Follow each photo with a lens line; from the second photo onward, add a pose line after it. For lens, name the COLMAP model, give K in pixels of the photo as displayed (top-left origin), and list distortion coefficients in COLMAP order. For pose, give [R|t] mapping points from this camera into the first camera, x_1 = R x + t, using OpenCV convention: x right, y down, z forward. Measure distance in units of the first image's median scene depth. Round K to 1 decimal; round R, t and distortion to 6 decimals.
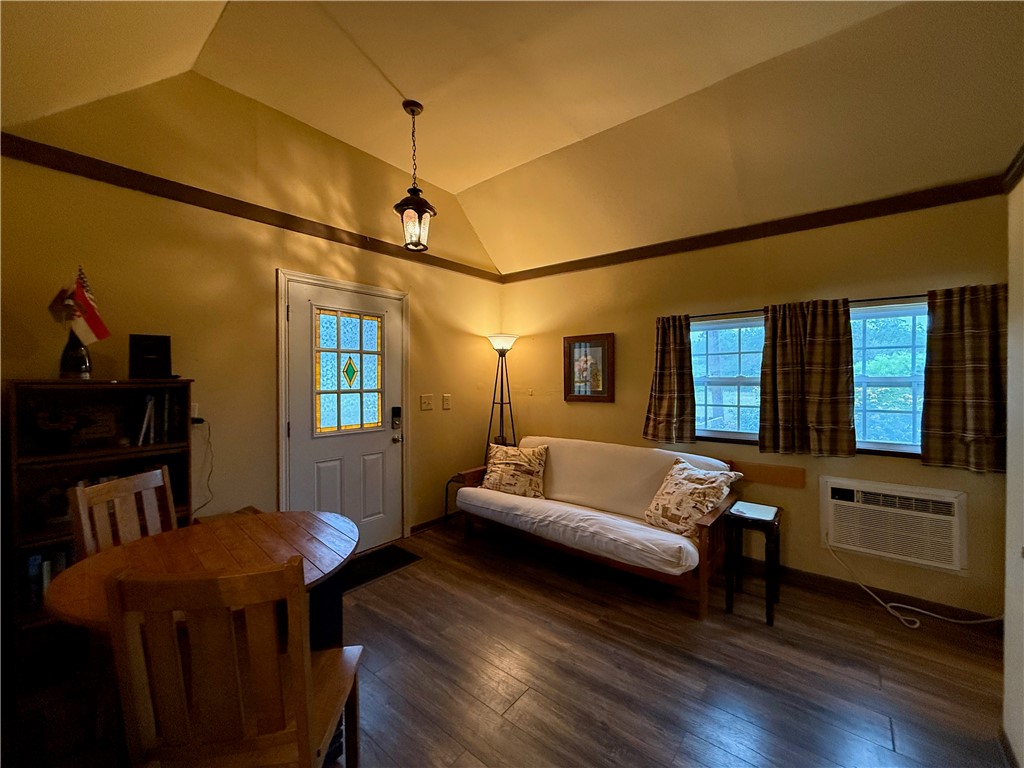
lens RADIAL K [[407.6, 0, 512.0], [0, 407.6, 384.0], [0, 0, 1]] dist [0.000865, -0.000066]
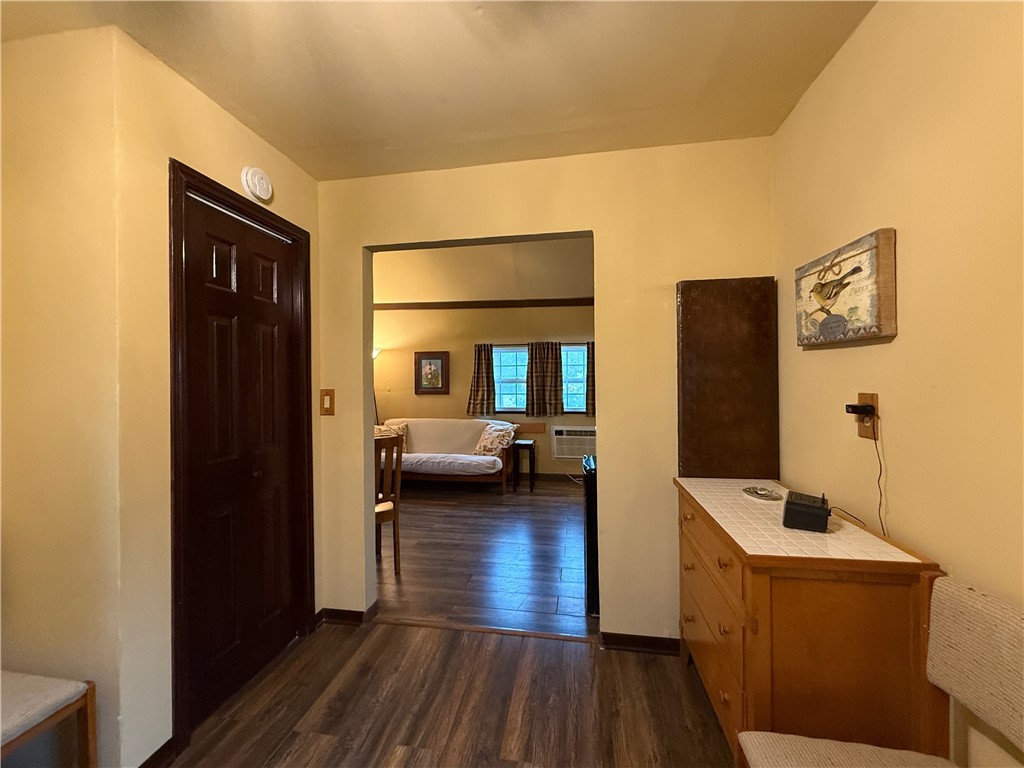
lens RADIAL K [[407.6, 0, 512.0], [0, 407.6, 384.0], [0, 0, 1]] dist [0.000865, -0.000066]
pose [[0.865778, -0.000844, 0.500428, -0.450107], [0.006495, 0.999933, -0.009551, 0.029231], [-0.500387, 0.011520, 0.865725, -0.692424]]
